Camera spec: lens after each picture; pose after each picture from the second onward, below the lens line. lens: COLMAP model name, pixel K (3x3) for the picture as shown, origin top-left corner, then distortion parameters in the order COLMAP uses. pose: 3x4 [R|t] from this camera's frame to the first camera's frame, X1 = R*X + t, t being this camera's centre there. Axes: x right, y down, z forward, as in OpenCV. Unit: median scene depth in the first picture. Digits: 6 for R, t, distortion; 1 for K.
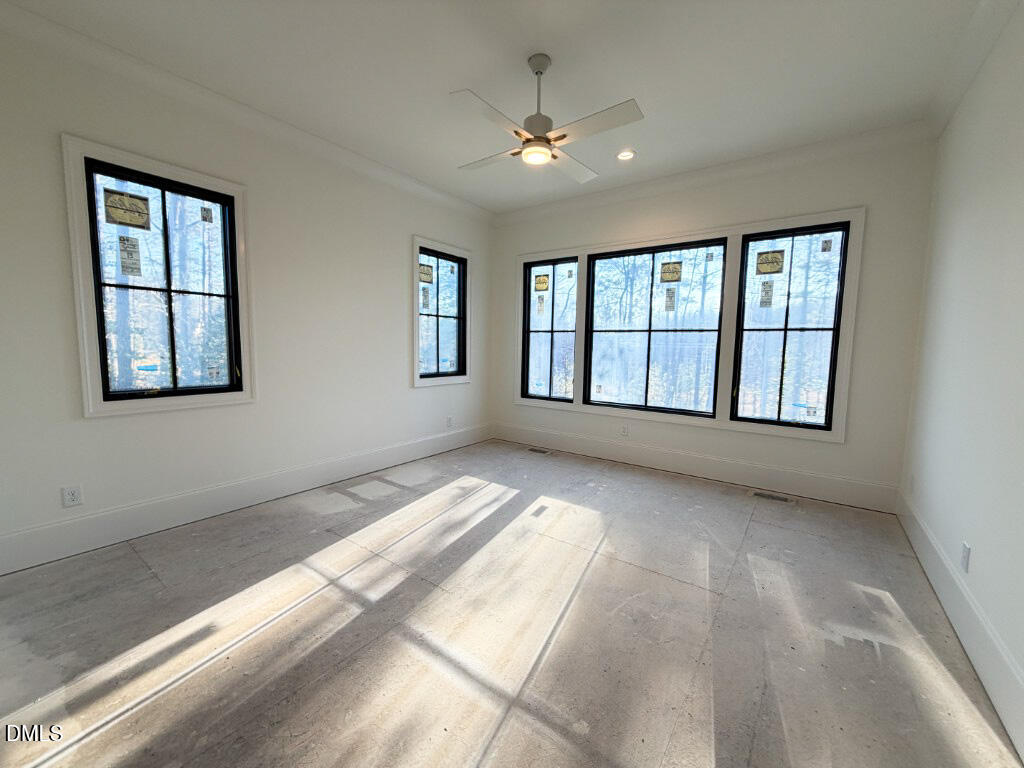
lens RADIAL K [[406.9, 0, 509.5], [0, 406.9, 383.7], [0, 0, 1]] dist [-0.000884, -0.000114]
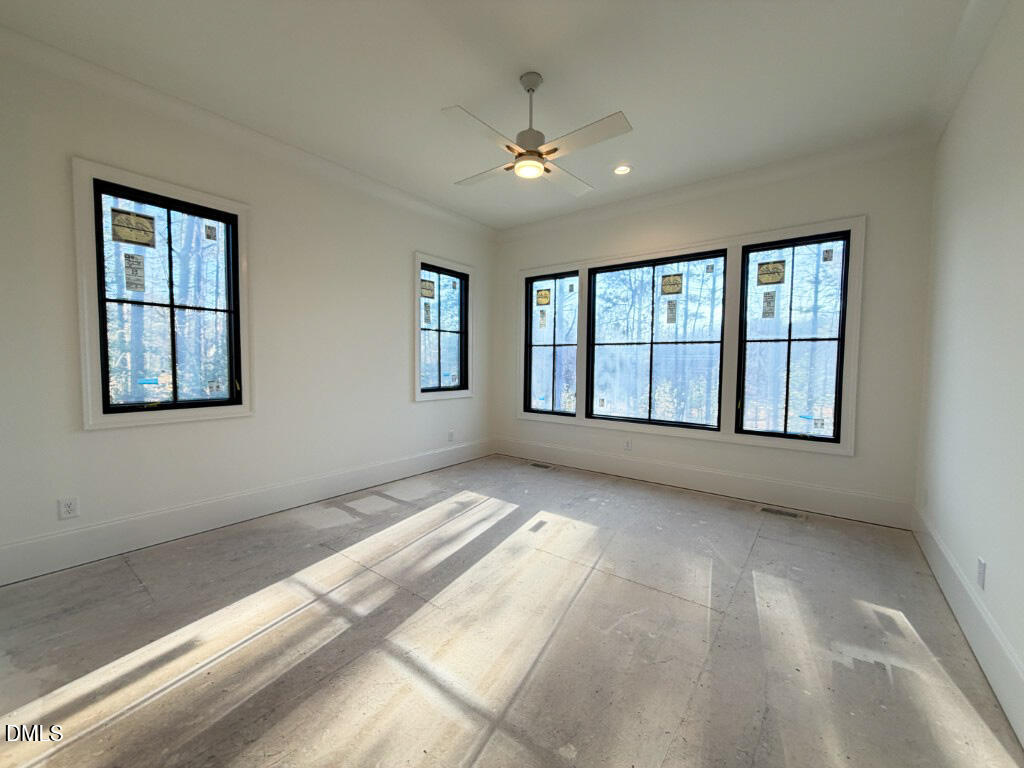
lens RADIAL K [[407.6, 0, 508.9], [0, 407.6, 384.0], [0, 0, 1]] dist [-0.001701, 0.000184]
pose [[0.999693, -0.006051, -0.024006, 0.029838], [0.005054, 0.999130, -0.041386, 0.012247], [0.024236, 0.041252, 0.998855, 0.005647]]
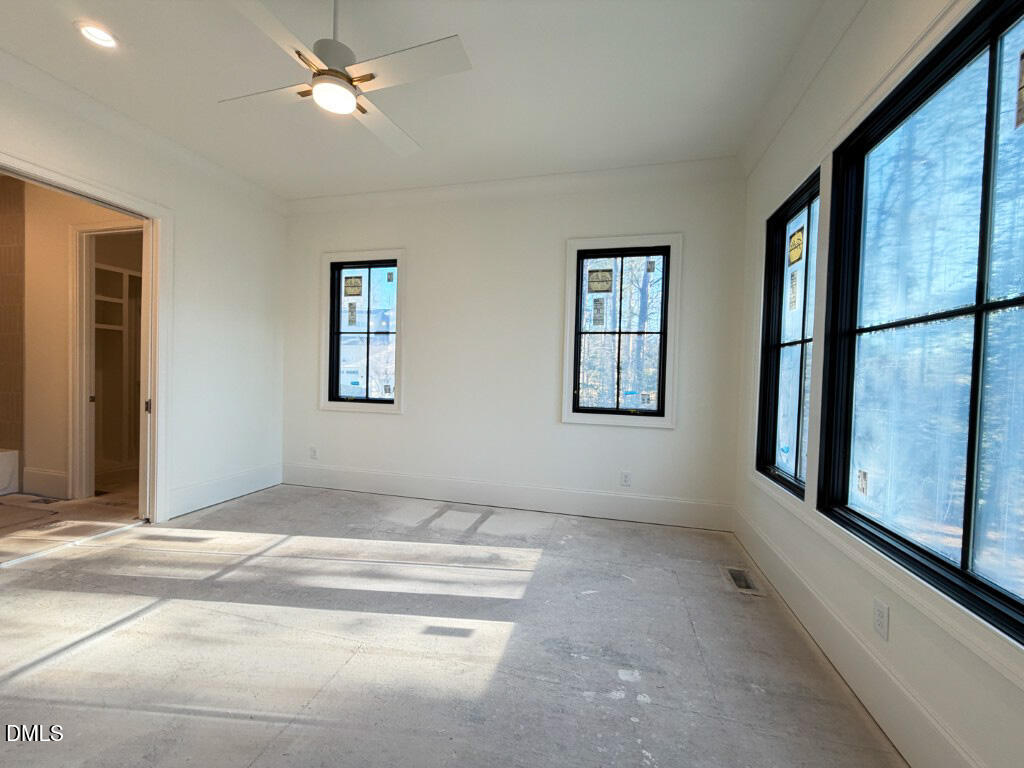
lens RADIAL K [[406.9, 0, 509.5], [0, 406.9, 383.7], [0, 0, 1]] dist [-0.000884, -0.000114]
pose [[0.376275, 0.015204, -0.926383, 0.696642], [-0.105027, 0.994120, -0.026344, -0.051492], [0.920536, 0.107208, 0.375660, 0.853694]]
